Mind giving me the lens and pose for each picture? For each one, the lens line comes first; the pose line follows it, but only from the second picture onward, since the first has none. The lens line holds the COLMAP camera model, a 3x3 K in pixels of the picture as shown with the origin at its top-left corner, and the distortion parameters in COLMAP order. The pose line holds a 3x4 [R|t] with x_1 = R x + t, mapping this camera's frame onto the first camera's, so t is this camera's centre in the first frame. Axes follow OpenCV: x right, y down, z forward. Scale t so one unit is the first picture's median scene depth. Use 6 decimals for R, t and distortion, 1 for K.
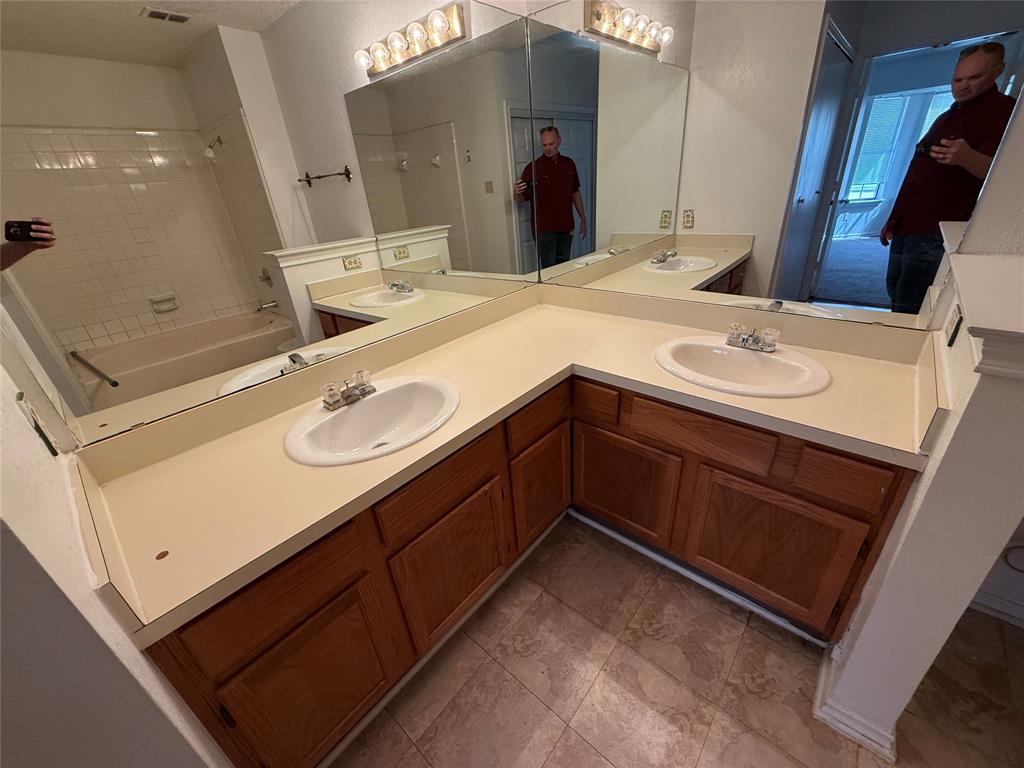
lens RADIAL K [[408.9, 0, 515.9], [0, 408.9, 383.4], [0, 0, 1]] dist [0.000266, 0.000458]
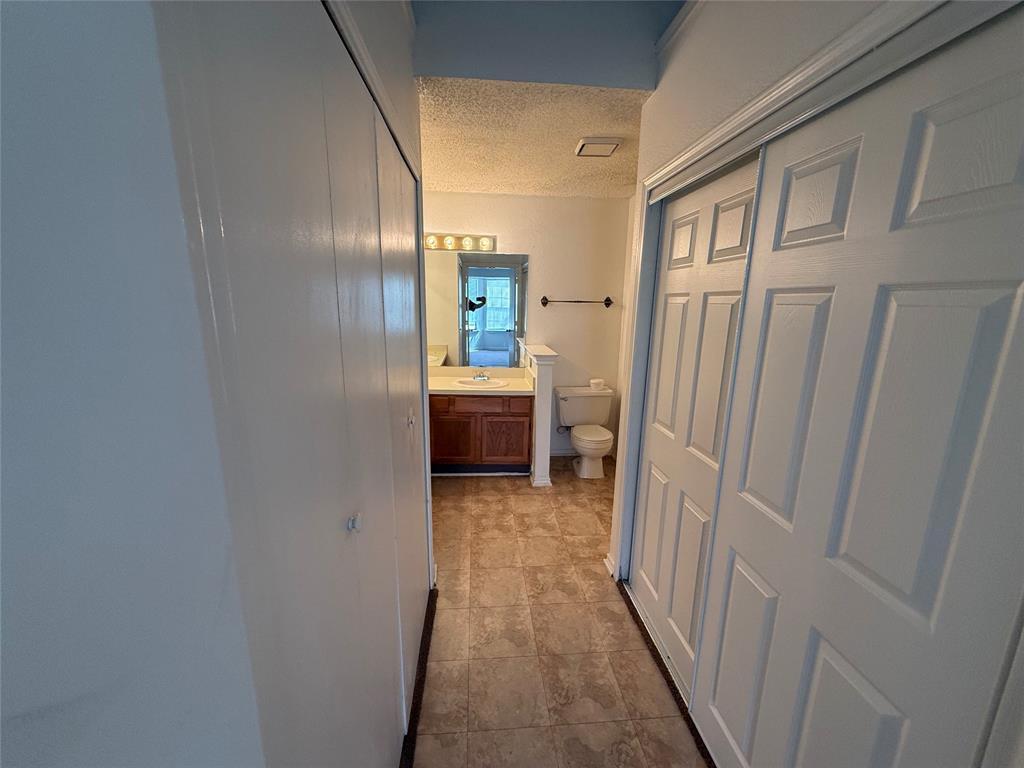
lens RADIAL K [[408.9, 0, 508.0], [0, 408.9, 386.2], [0, 0, 1]] dist [0.000266, 0.000458]
pose [[0.703079, -0.065672, 0.708073, -1.357055], [0.254980, 0.952797, -0.164812, 0.494871], [-0.663826, 0.296421, 0.686636, -1.070684]]
